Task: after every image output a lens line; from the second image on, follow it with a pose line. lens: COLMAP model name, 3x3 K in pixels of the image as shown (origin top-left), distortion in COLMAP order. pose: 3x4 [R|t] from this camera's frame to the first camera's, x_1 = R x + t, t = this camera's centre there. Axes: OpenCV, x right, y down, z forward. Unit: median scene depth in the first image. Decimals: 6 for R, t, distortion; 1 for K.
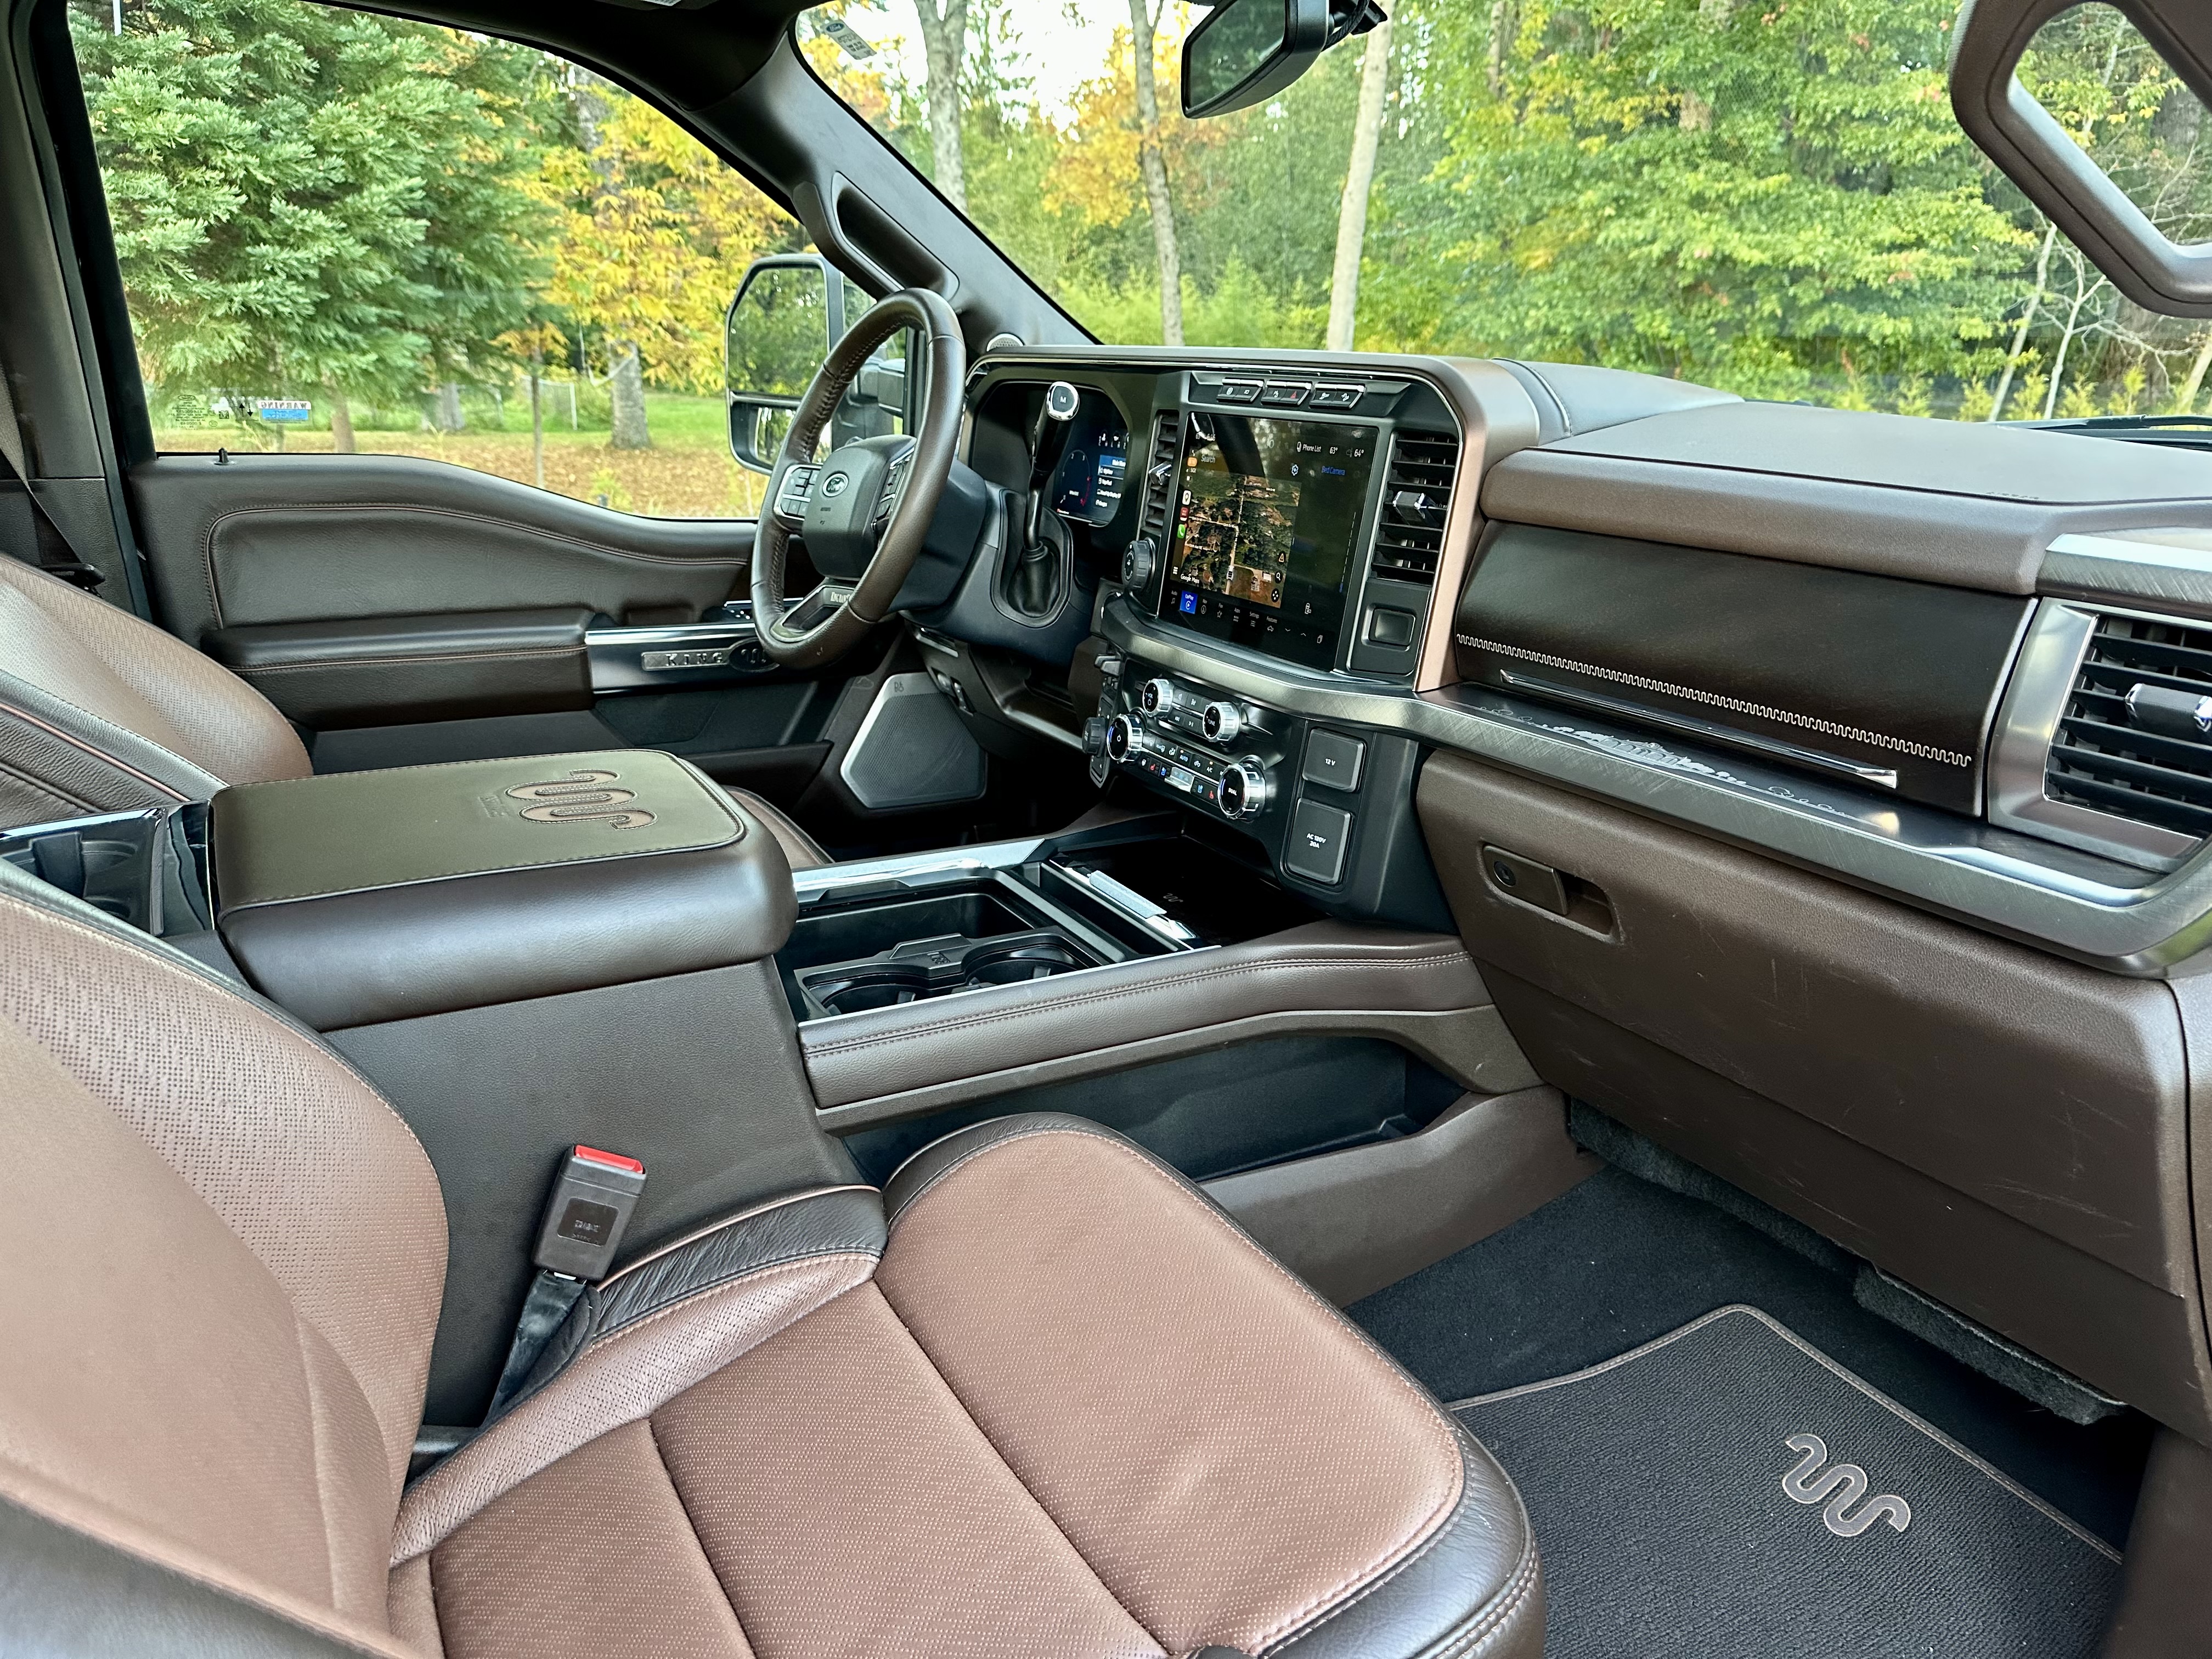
lens RADIAL K [[1568.8, 0, 1124.8], [0, 1568.8, 850.9], [0, 0, 1]] dist [0.012638, -0.024965]
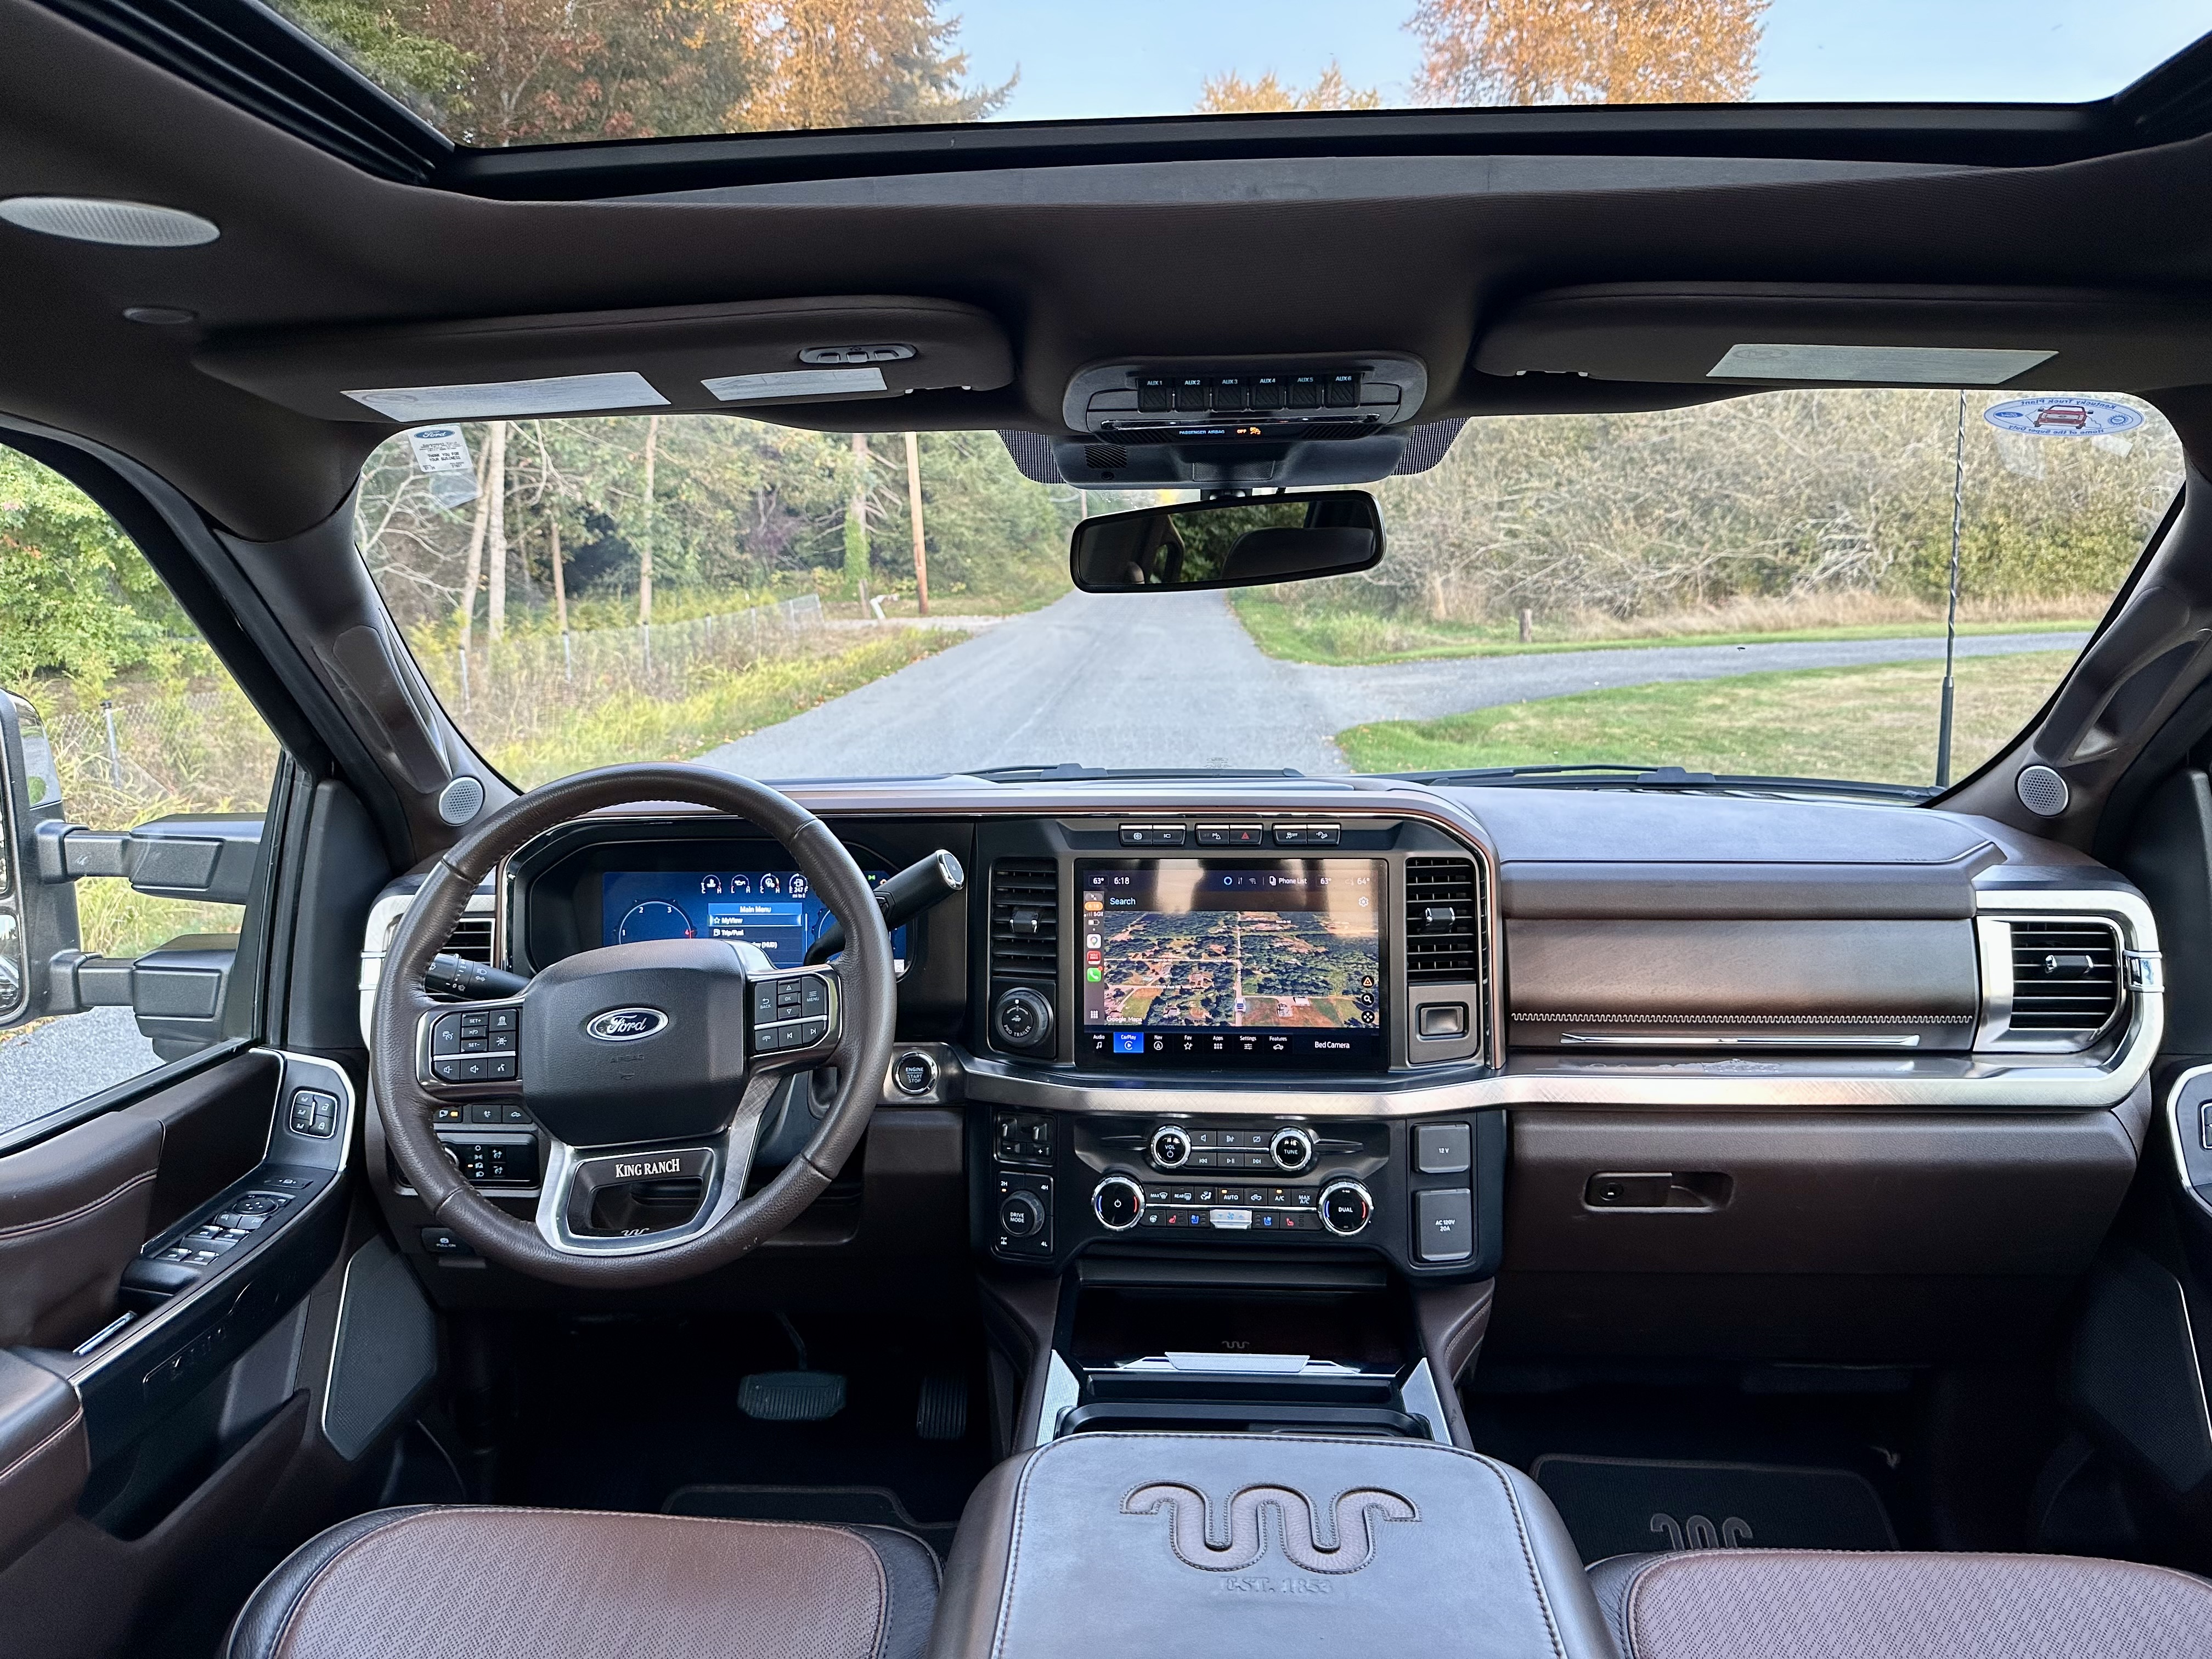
lens RADIAL K [[1568.8, 0, 1099.5], [0, 1568.8, 844.6], [0, 0, 1]] dist [0.012638, -0.024965]
pose [[0.544722, -0.158910, 0.823423, -0.112774], [0.274732, 0.961513, 0.003815, -0.043019], [-0.792338, 0.224143, 0.567415, 0.066398]]
